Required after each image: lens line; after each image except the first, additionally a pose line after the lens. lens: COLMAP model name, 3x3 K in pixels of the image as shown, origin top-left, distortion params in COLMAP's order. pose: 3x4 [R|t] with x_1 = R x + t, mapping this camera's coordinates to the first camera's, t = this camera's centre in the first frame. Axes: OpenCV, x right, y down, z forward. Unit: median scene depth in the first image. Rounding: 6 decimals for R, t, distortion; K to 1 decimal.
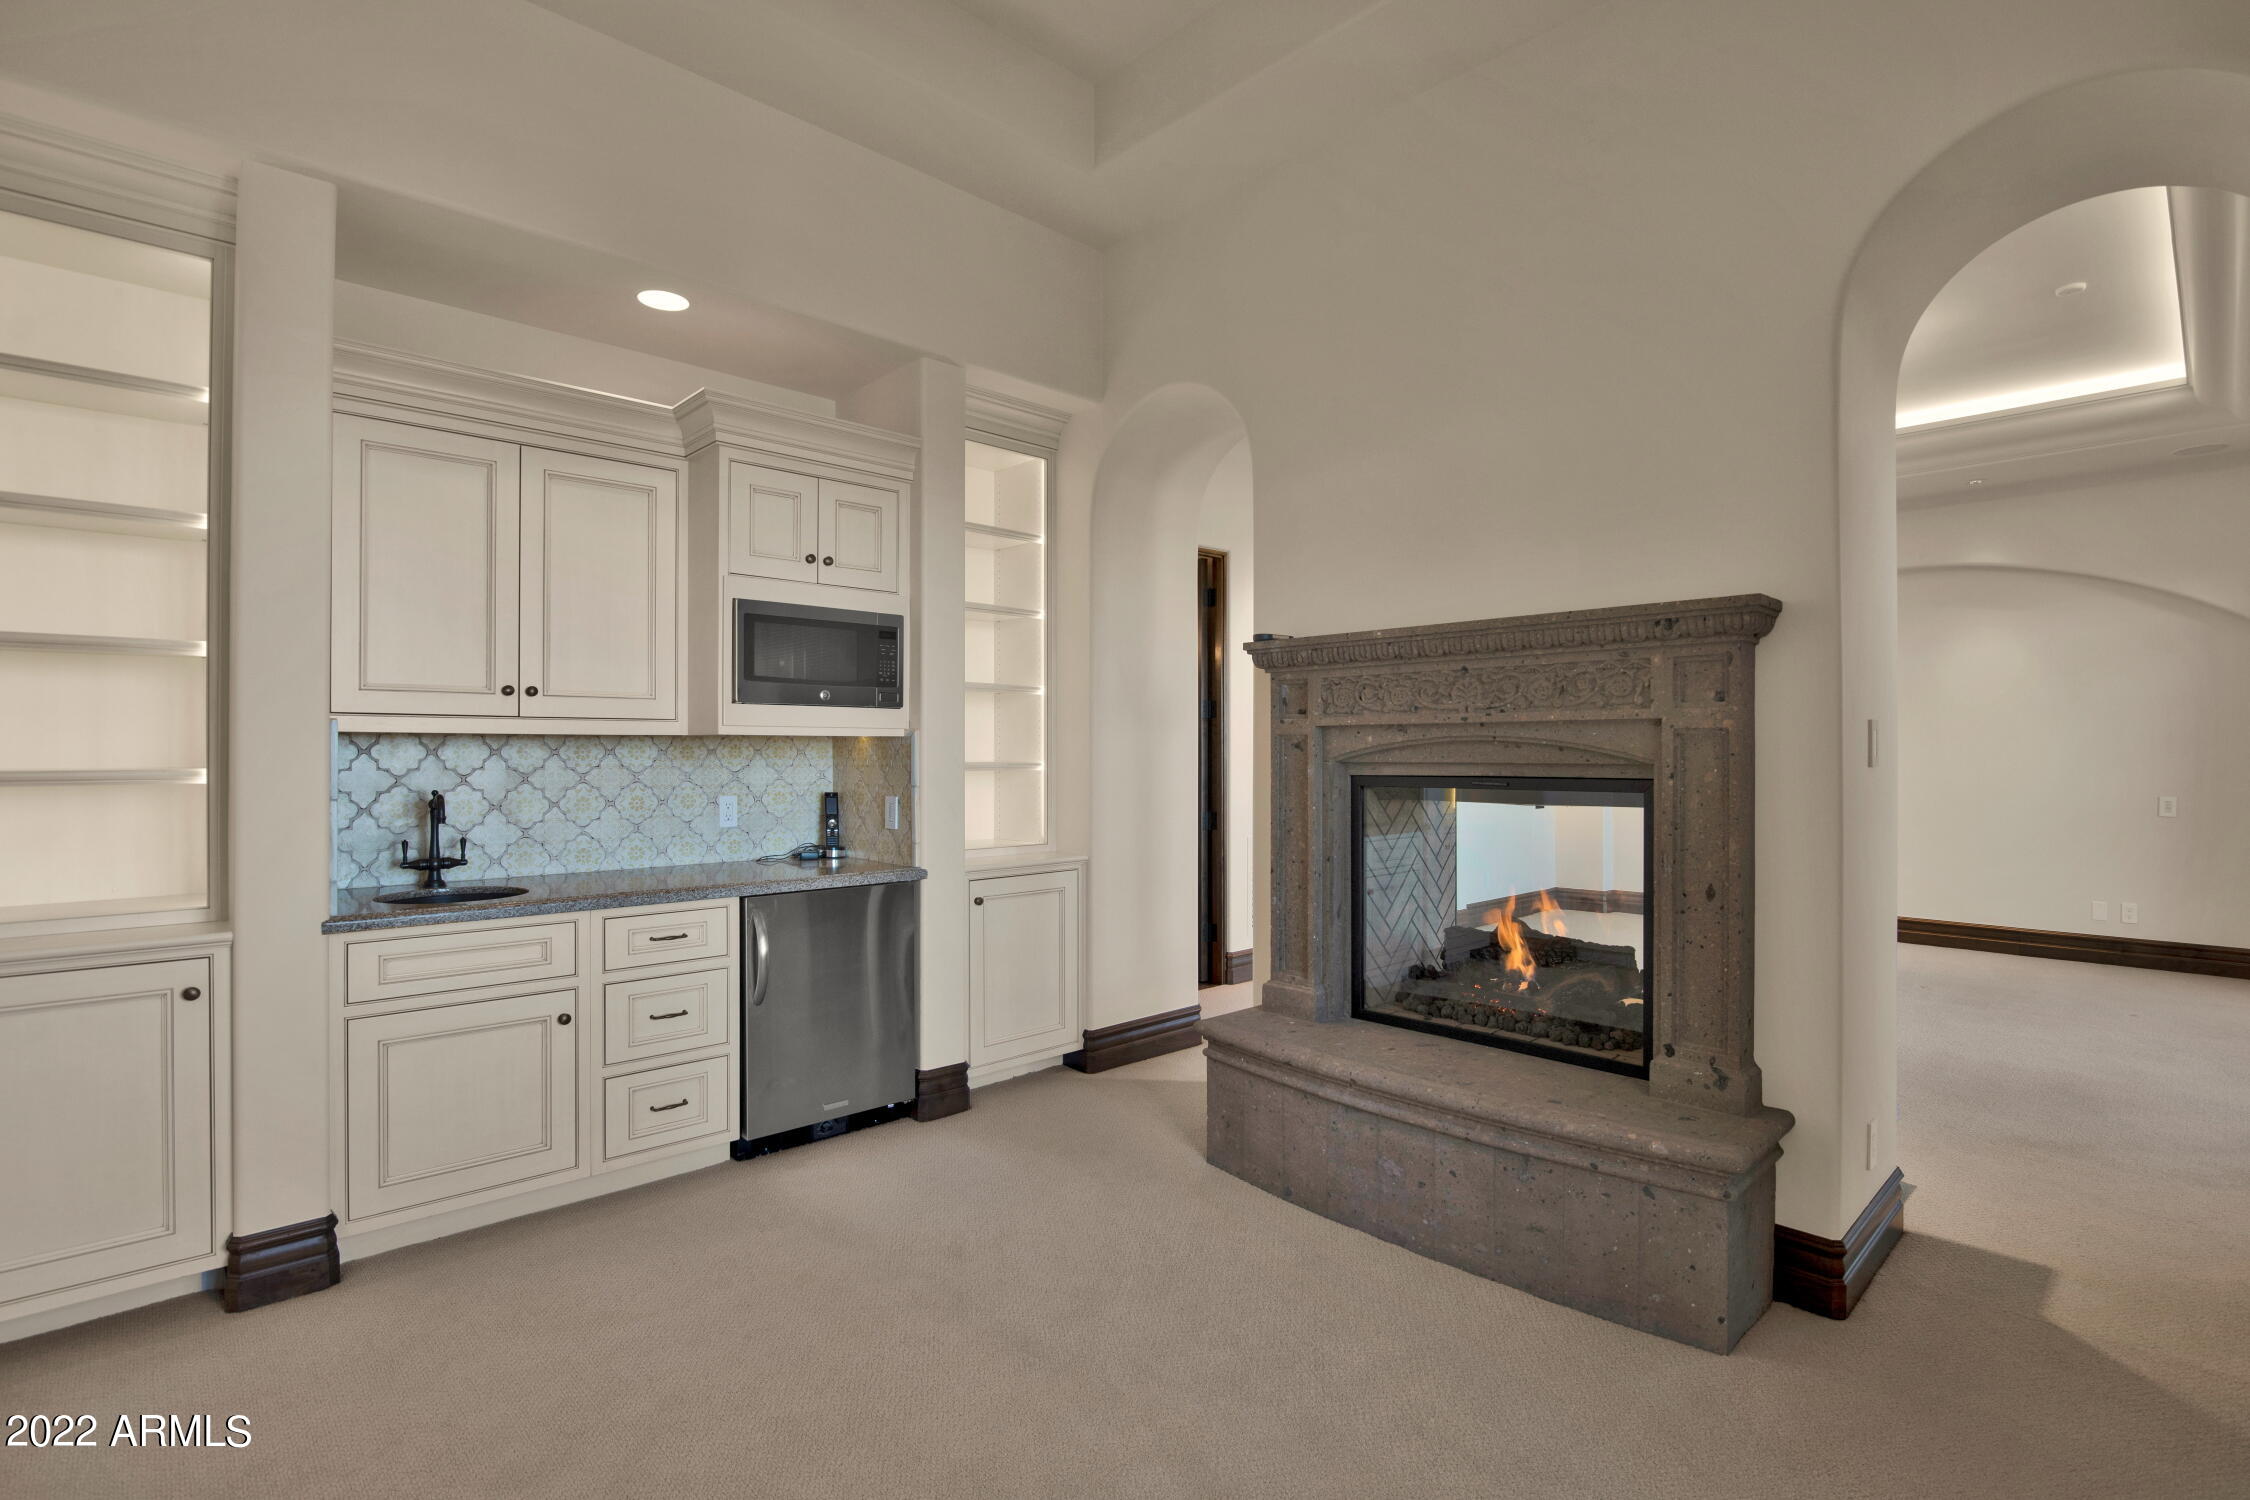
lens RADIAL K [[1043.0, 0, 1121.1], [0, 1043.0, 742.4], [0, 0, 1]] dist [-0.002050, 0.000313]
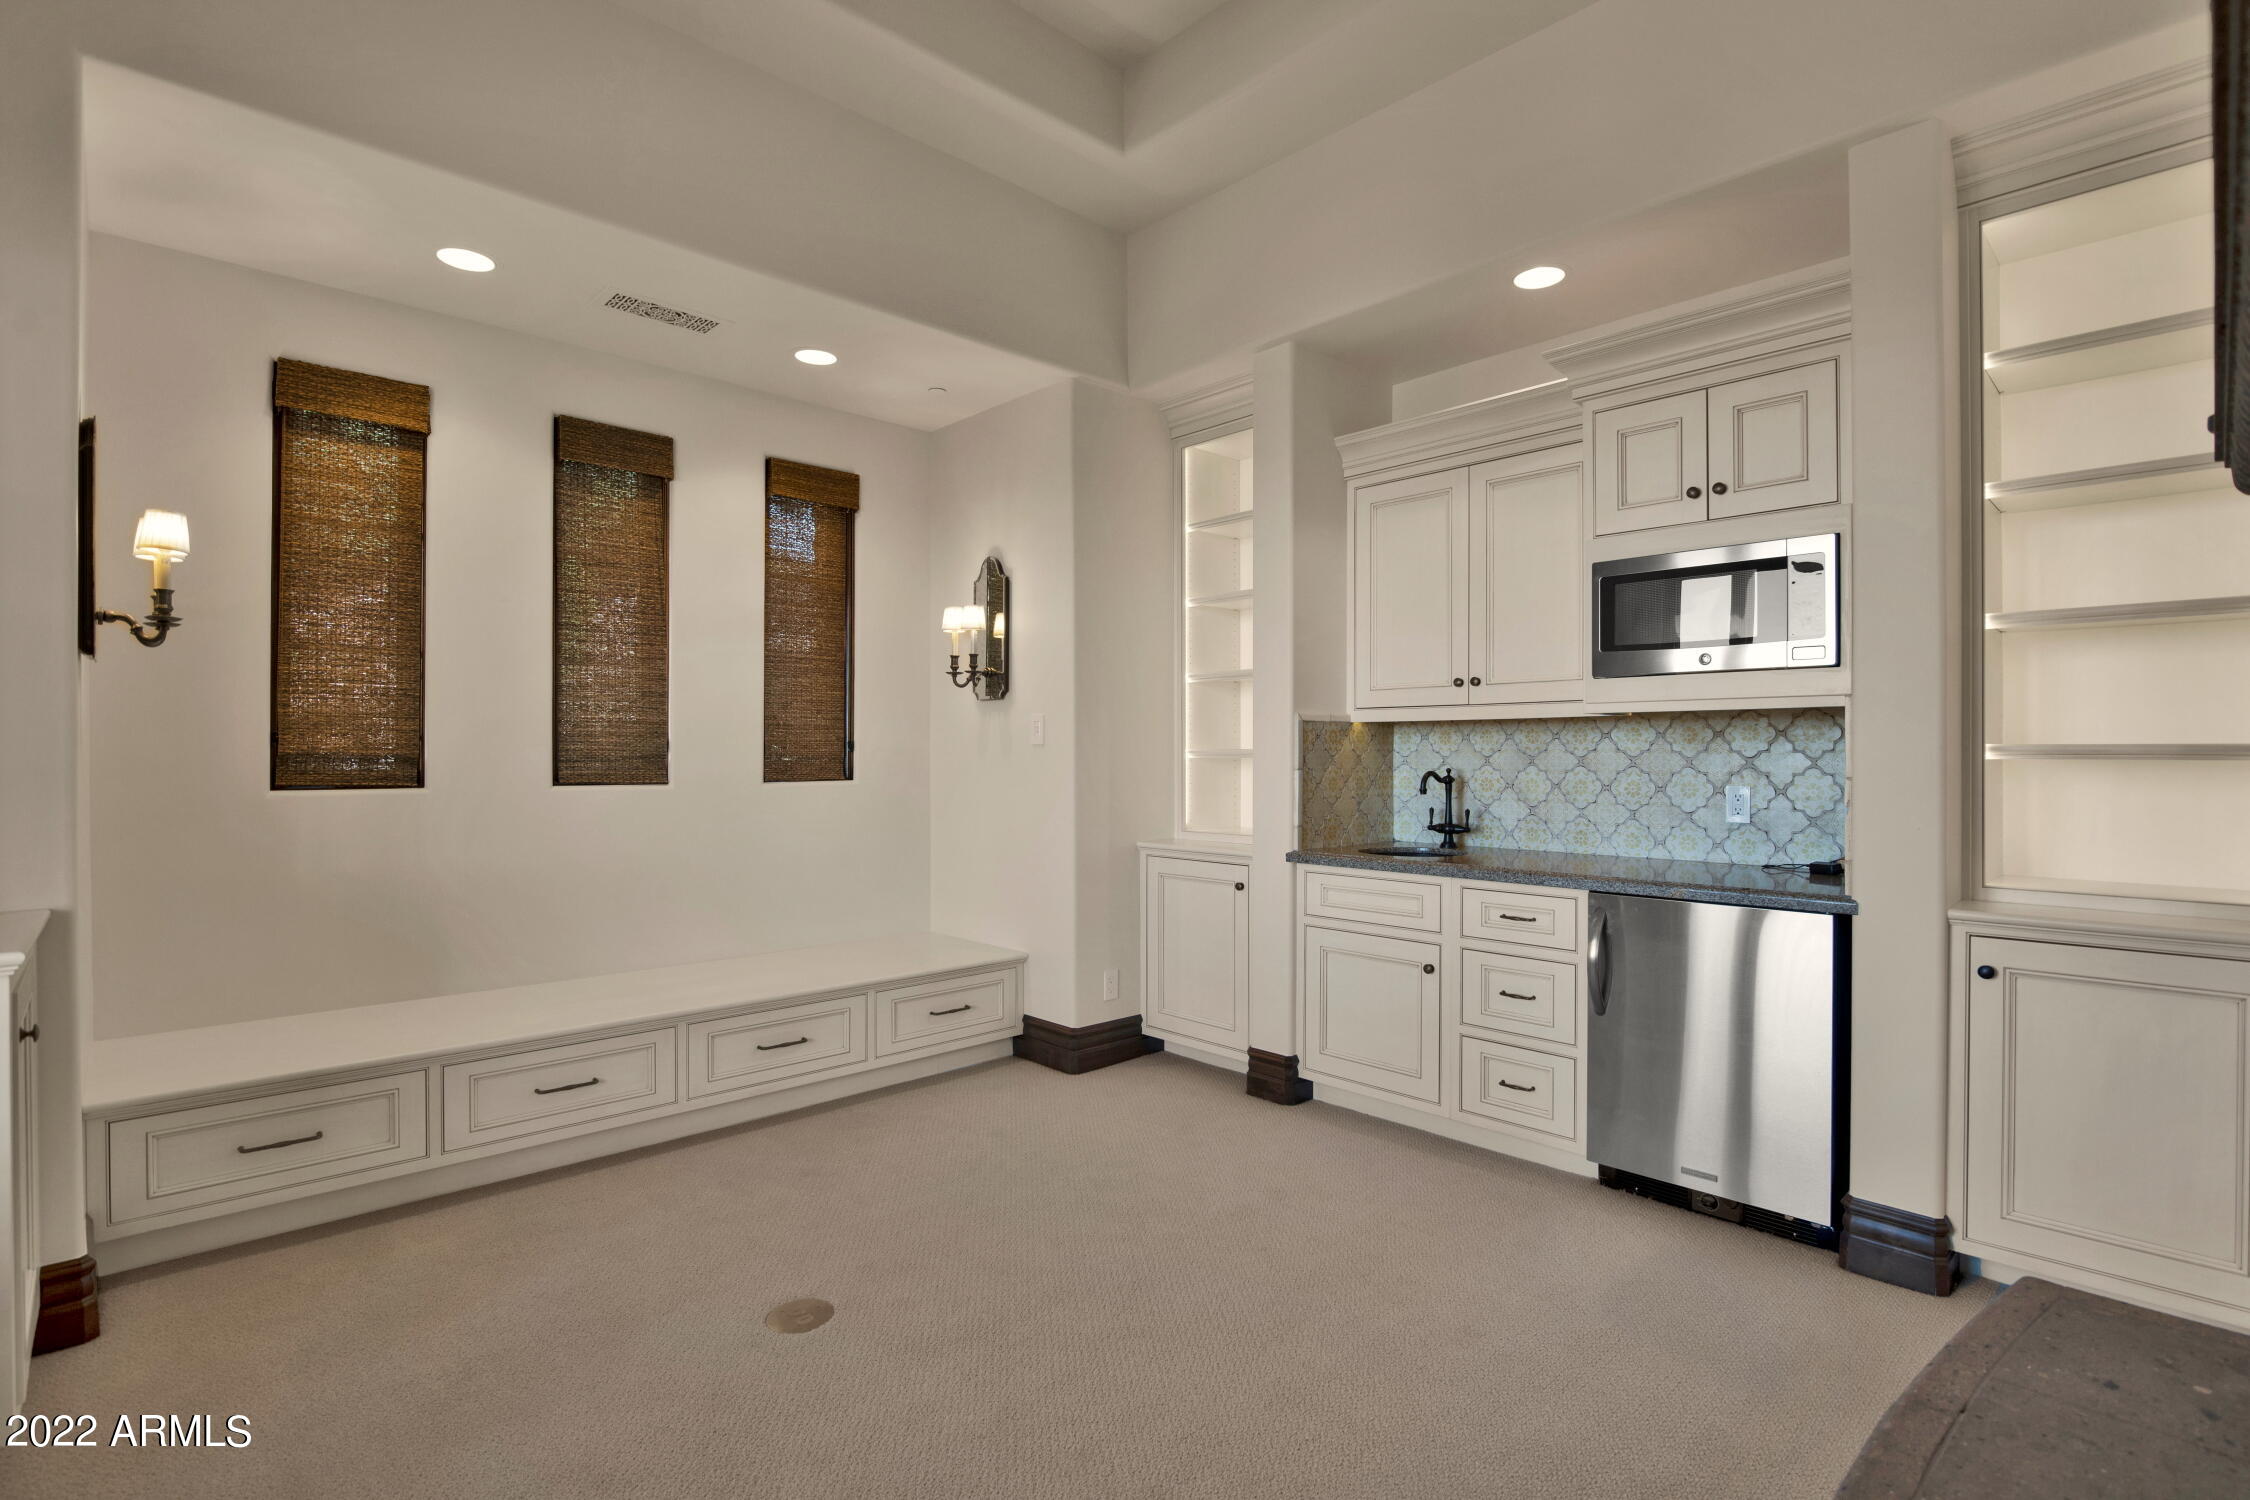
lens RADIAL K [[1054.1, 0, 1120.5], [0, 1054.1, 751.3], [0, 0, 1]] dist [-0.021080, 0.000746]
pose [[0.025511, 0.004483, -0.999664, 0.503621], [0.016772, 0.999847, 0.004912, 0.012053], [0.999534, -0.016892, 0.025432, 0.531125]]
